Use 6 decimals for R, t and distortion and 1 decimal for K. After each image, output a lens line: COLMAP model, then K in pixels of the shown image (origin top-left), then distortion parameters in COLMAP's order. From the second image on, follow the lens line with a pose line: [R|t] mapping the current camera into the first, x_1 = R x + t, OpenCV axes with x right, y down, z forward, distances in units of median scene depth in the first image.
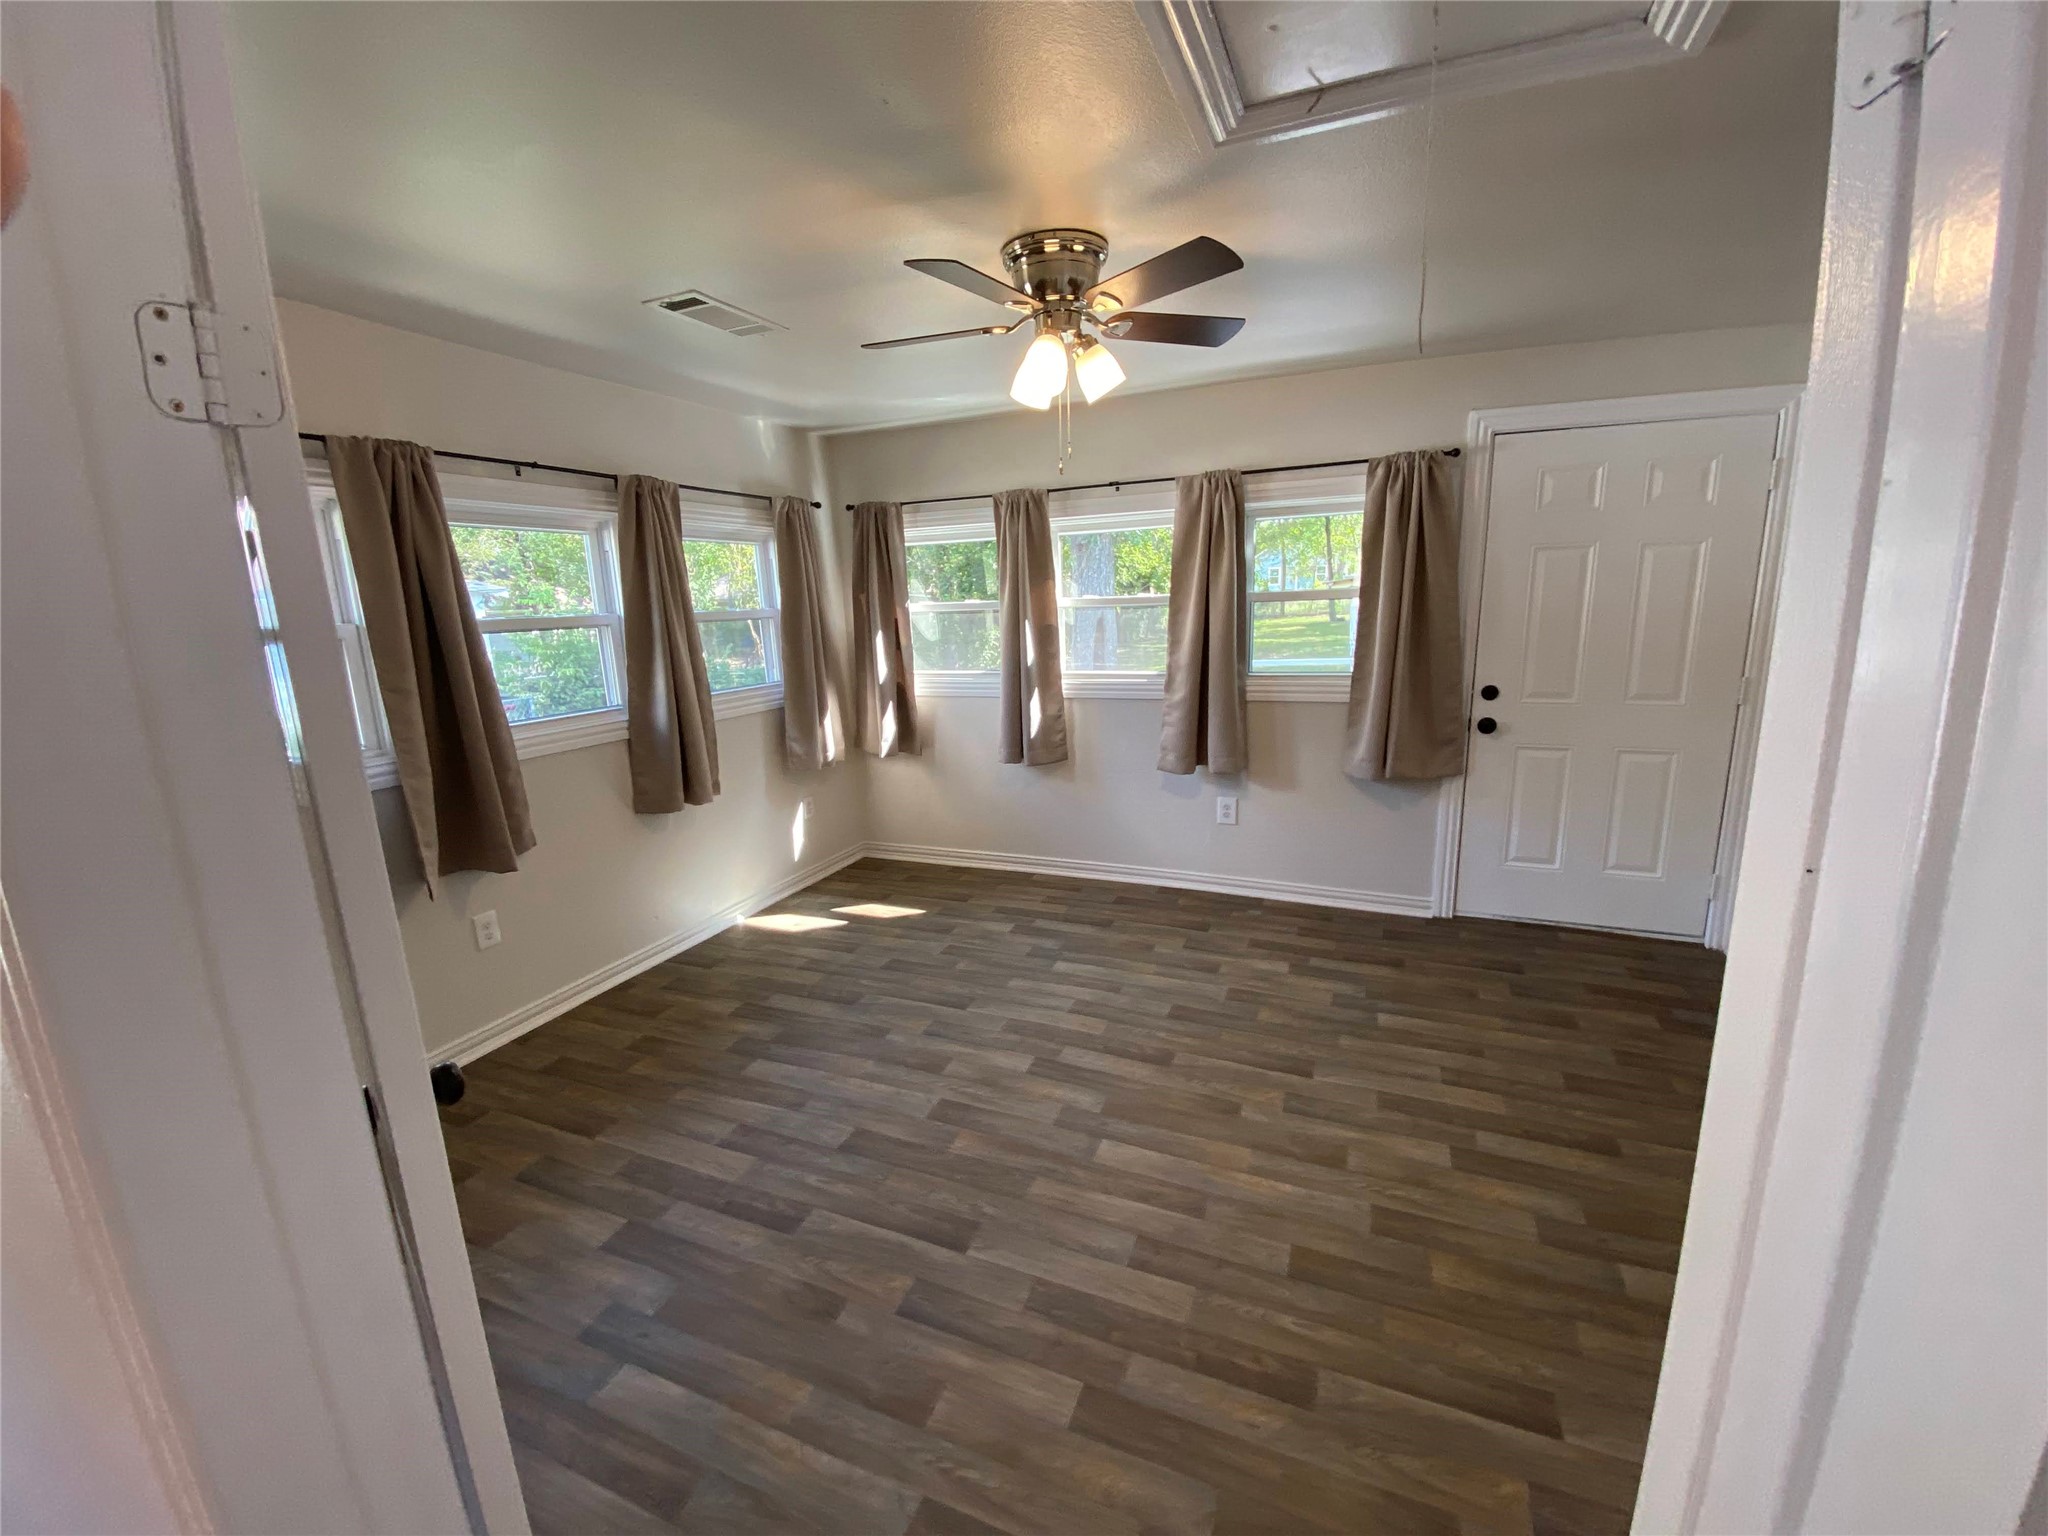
lens RADIAL K [[816.8, 0, 1024.0], [0, 816.8, 768.0], [0, 0, 1]] dist [0.051235, -0.000167]
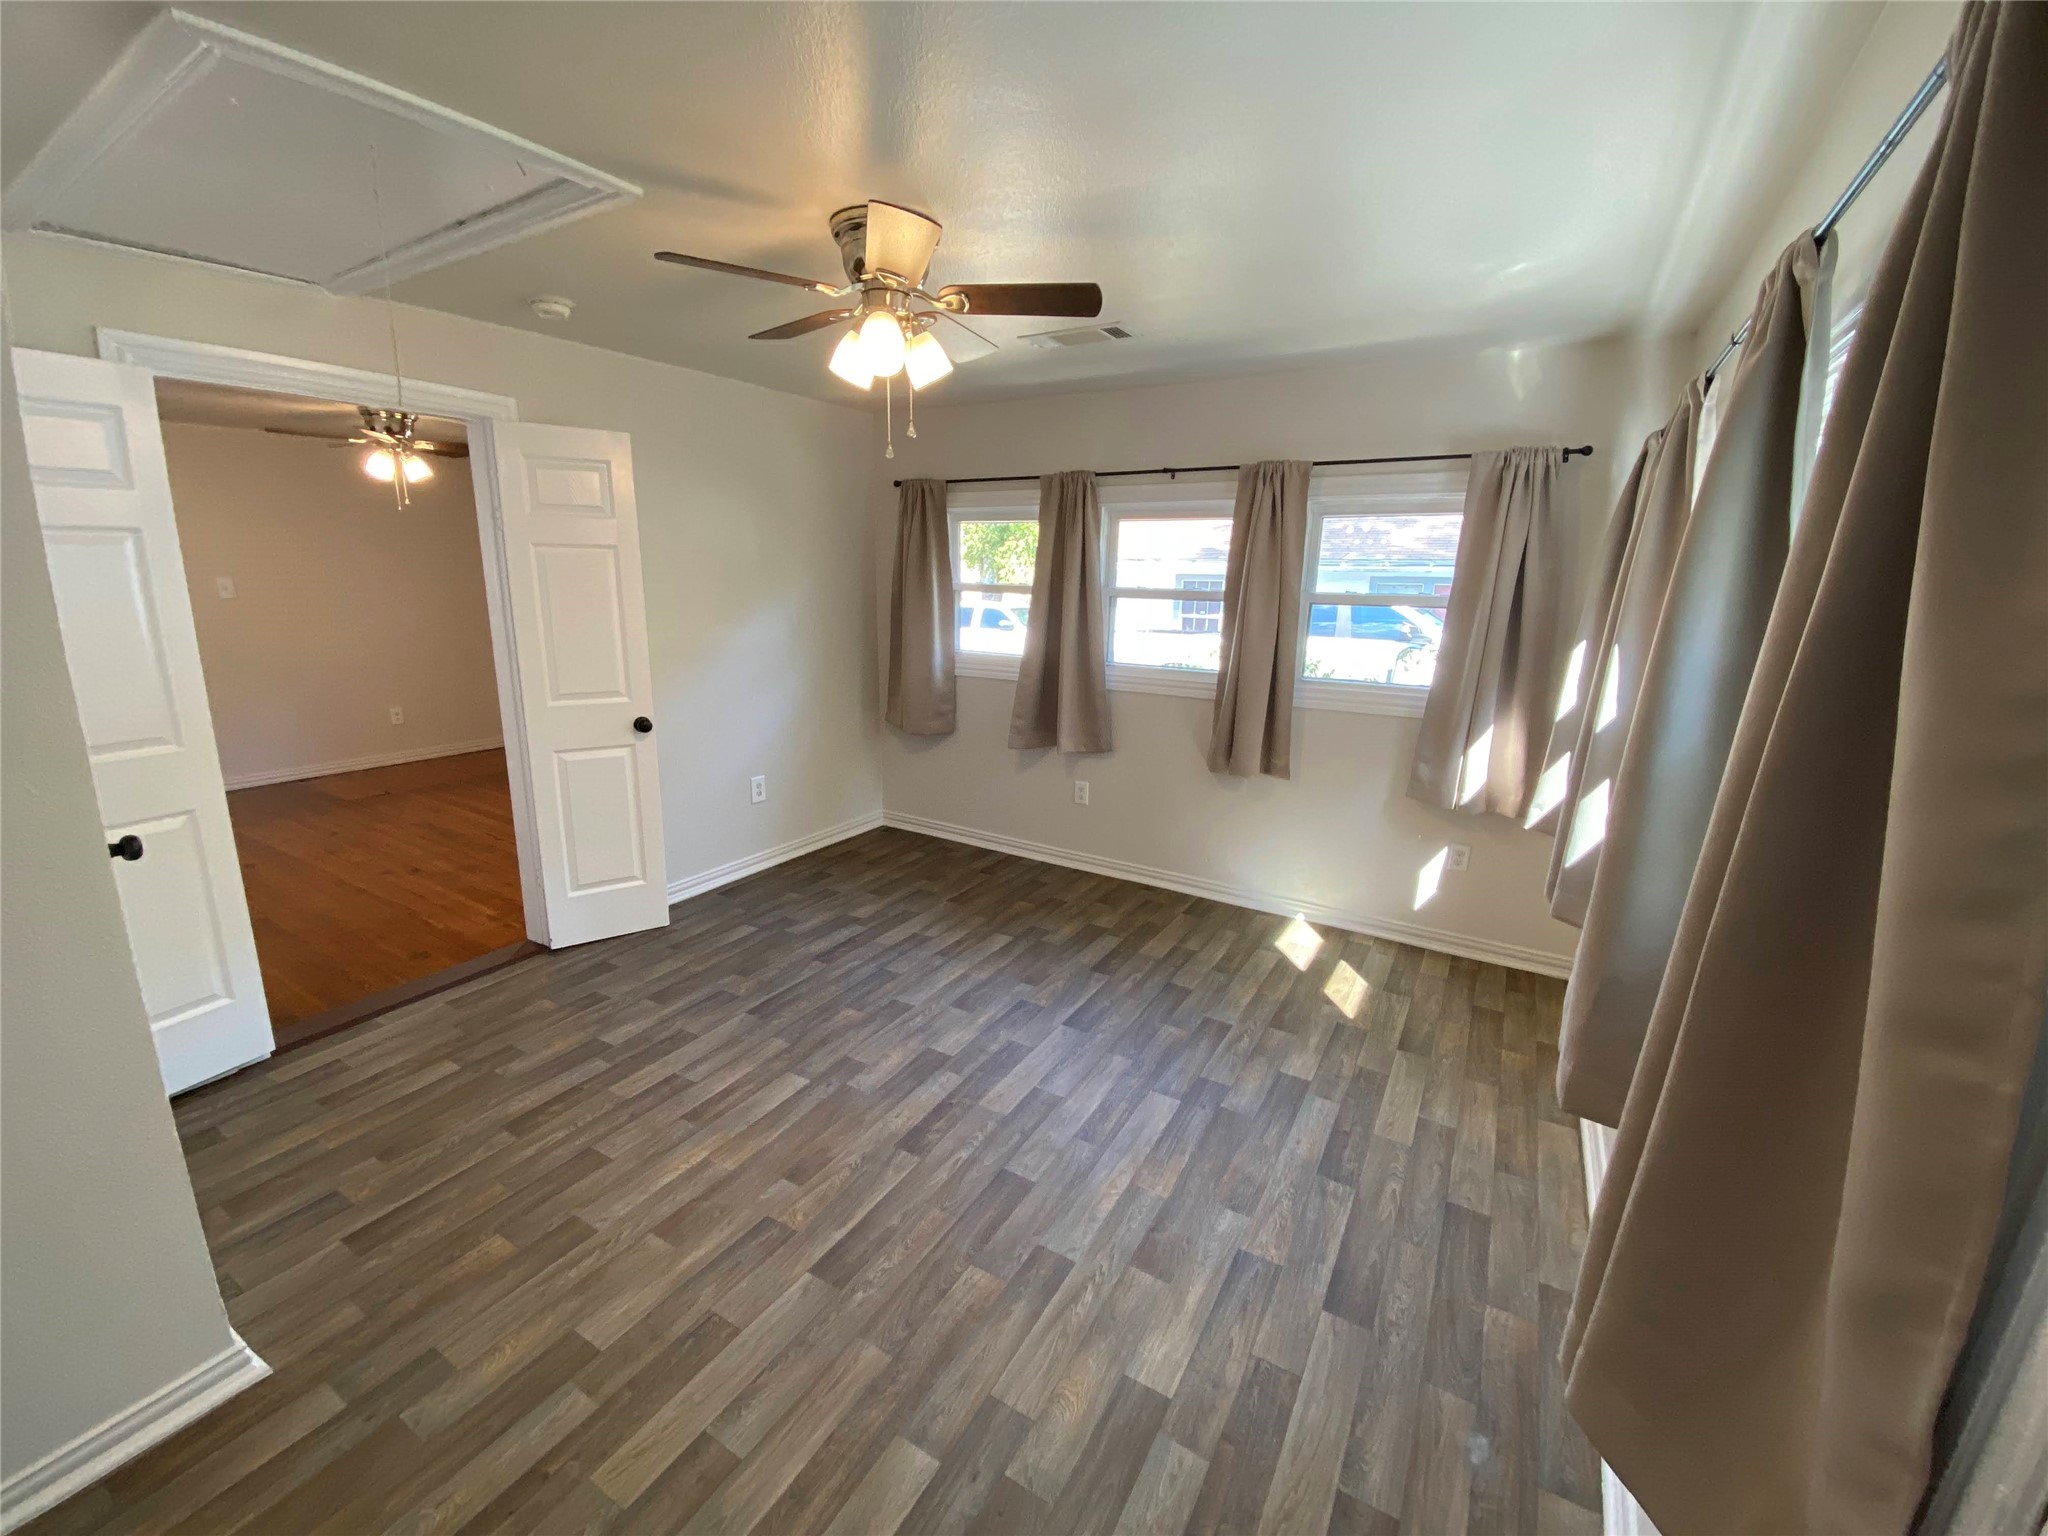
lens RADIAL K [[836.9, 0, 1024.0], [0, 836.9, 768.0], [0, 0, 1]] dist [0.015754, 0.000078]
pose [[-0.132012, 0.253573, -0.958266, 0.762015], [-0.228227, 0.932979, 0.278323, -0.228705], [0.964617, 0.255444, -0.065292, 0.935810]]
